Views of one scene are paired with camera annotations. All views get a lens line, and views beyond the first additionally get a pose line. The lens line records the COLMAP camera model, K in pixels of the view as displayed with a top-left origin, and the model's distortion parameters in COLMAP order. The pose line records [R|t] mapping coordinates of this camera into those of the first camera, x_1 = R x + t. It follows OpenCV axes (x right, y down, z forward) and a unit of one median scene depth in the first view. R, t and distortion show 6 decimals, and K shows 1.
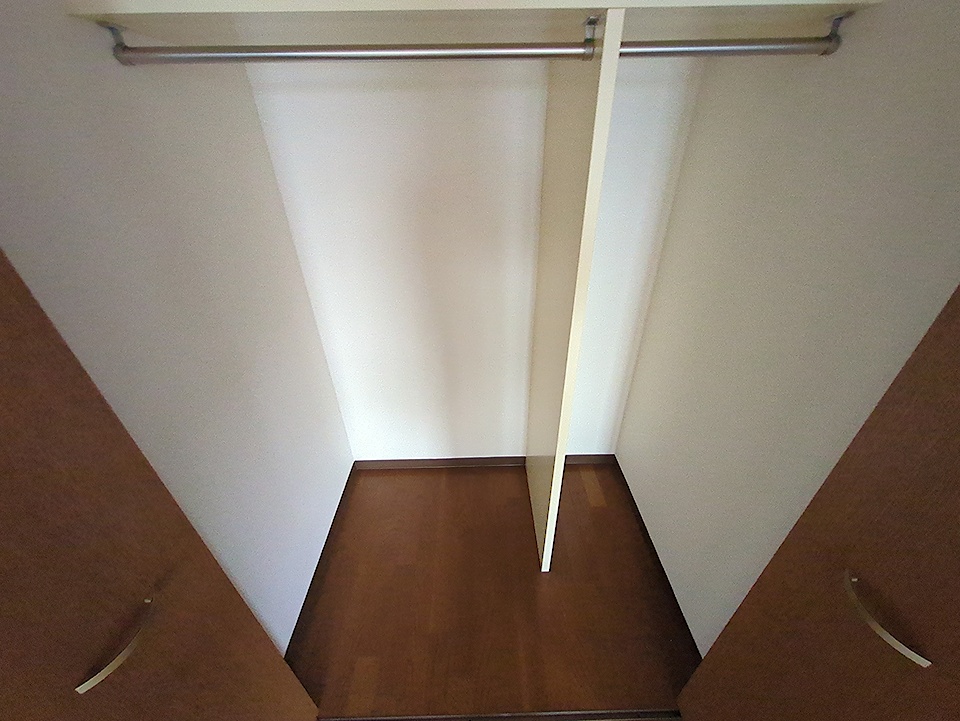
lens RADIAL K [[380.0, 0, 484.0], [0, 380.0, 363.2], [0, 0, 1]] dist [-0.000105, -0.000661]
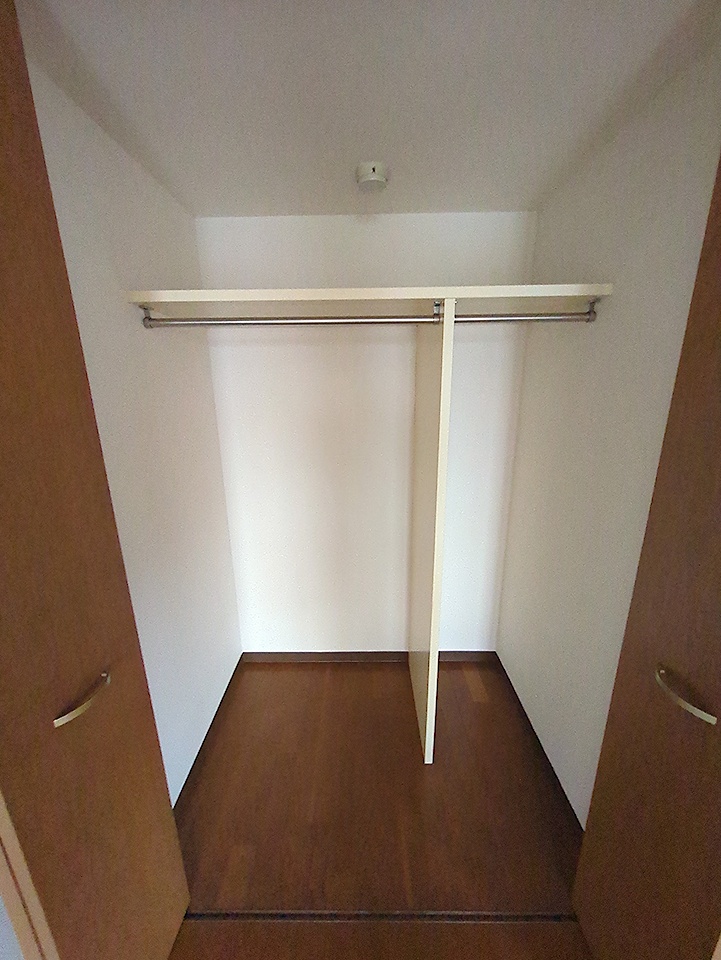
lens RADIAL K [[380.0, 0, 359.2], [0, 380.0, 478.2], [0, 0, 1]] dist [-0.000105, -0.000661]
pose [[0.999475, 0.011071, -0.030454, 0.006092], [-0.019591, 0.955052, -0.295790, 0.174131], [0.025811, 0.296231, 0.954767, -0.200456]]
